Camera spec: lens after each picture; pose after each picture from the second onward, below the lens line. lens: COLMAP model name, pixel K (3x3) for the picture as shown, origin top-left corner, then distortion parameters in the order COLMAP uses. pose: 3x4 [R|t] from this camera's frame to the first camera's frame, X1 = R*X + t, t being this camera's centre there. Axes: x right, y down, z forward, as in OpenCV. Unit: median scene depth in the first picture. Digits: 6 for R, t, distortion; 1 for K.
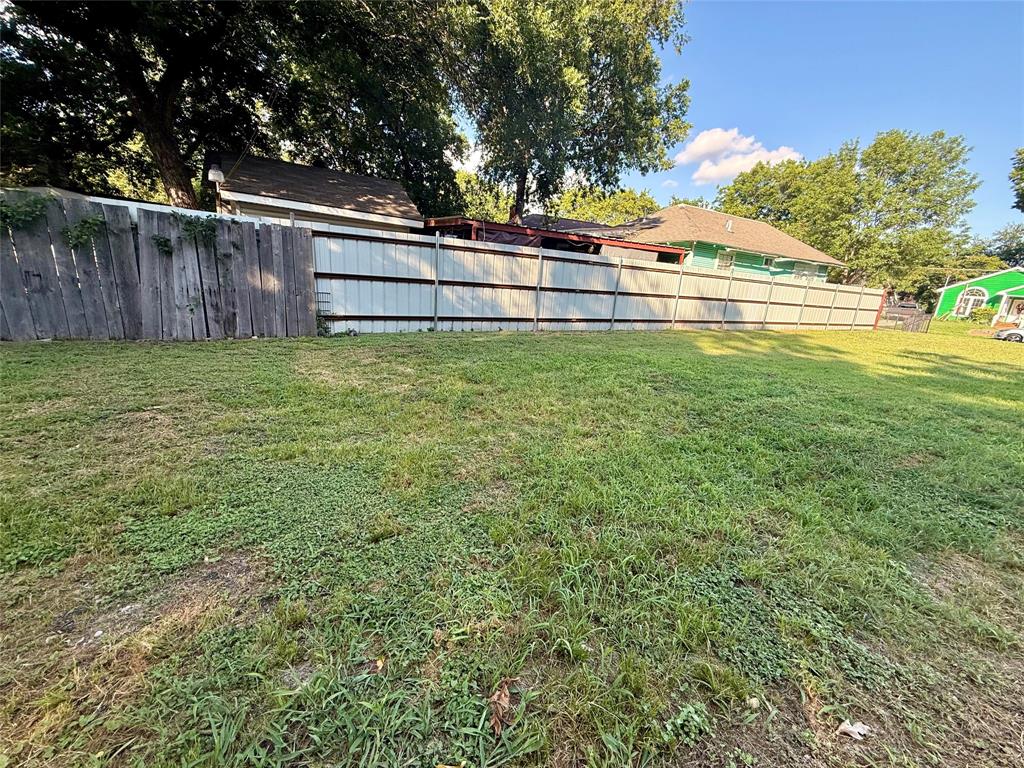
lens RADIAL K [[411.6, 0, 512.0], [0, 411.6, 384.0], [0, 0, 1]] dist [-0.000768, -0.000101]
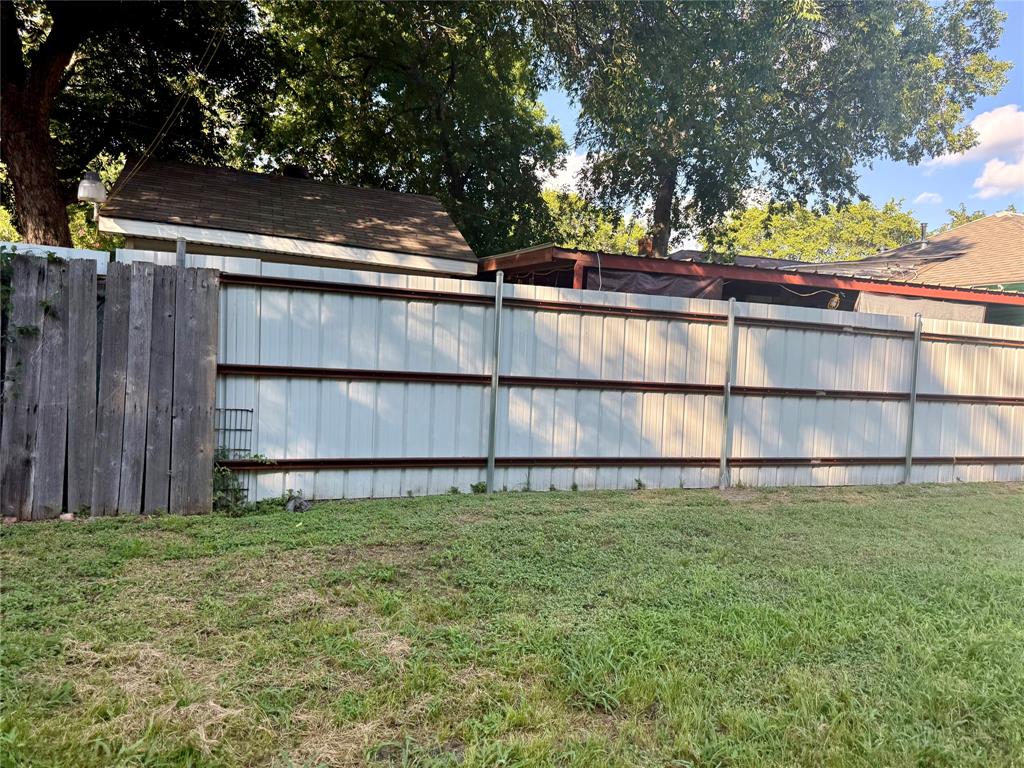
lens RADIAL K [[722.5, 0, 514.4], [0, 722.5, 380.9], [0, 0, 1]] dist [0.145014, -0.253376]
pose [[0.986151, -0.016337, -0.165043, -0.029956], [-0.022151, 0.973246, -0.228697, -0.060497], [0.164363, 0.229186, 0.959405, 0.223233]]
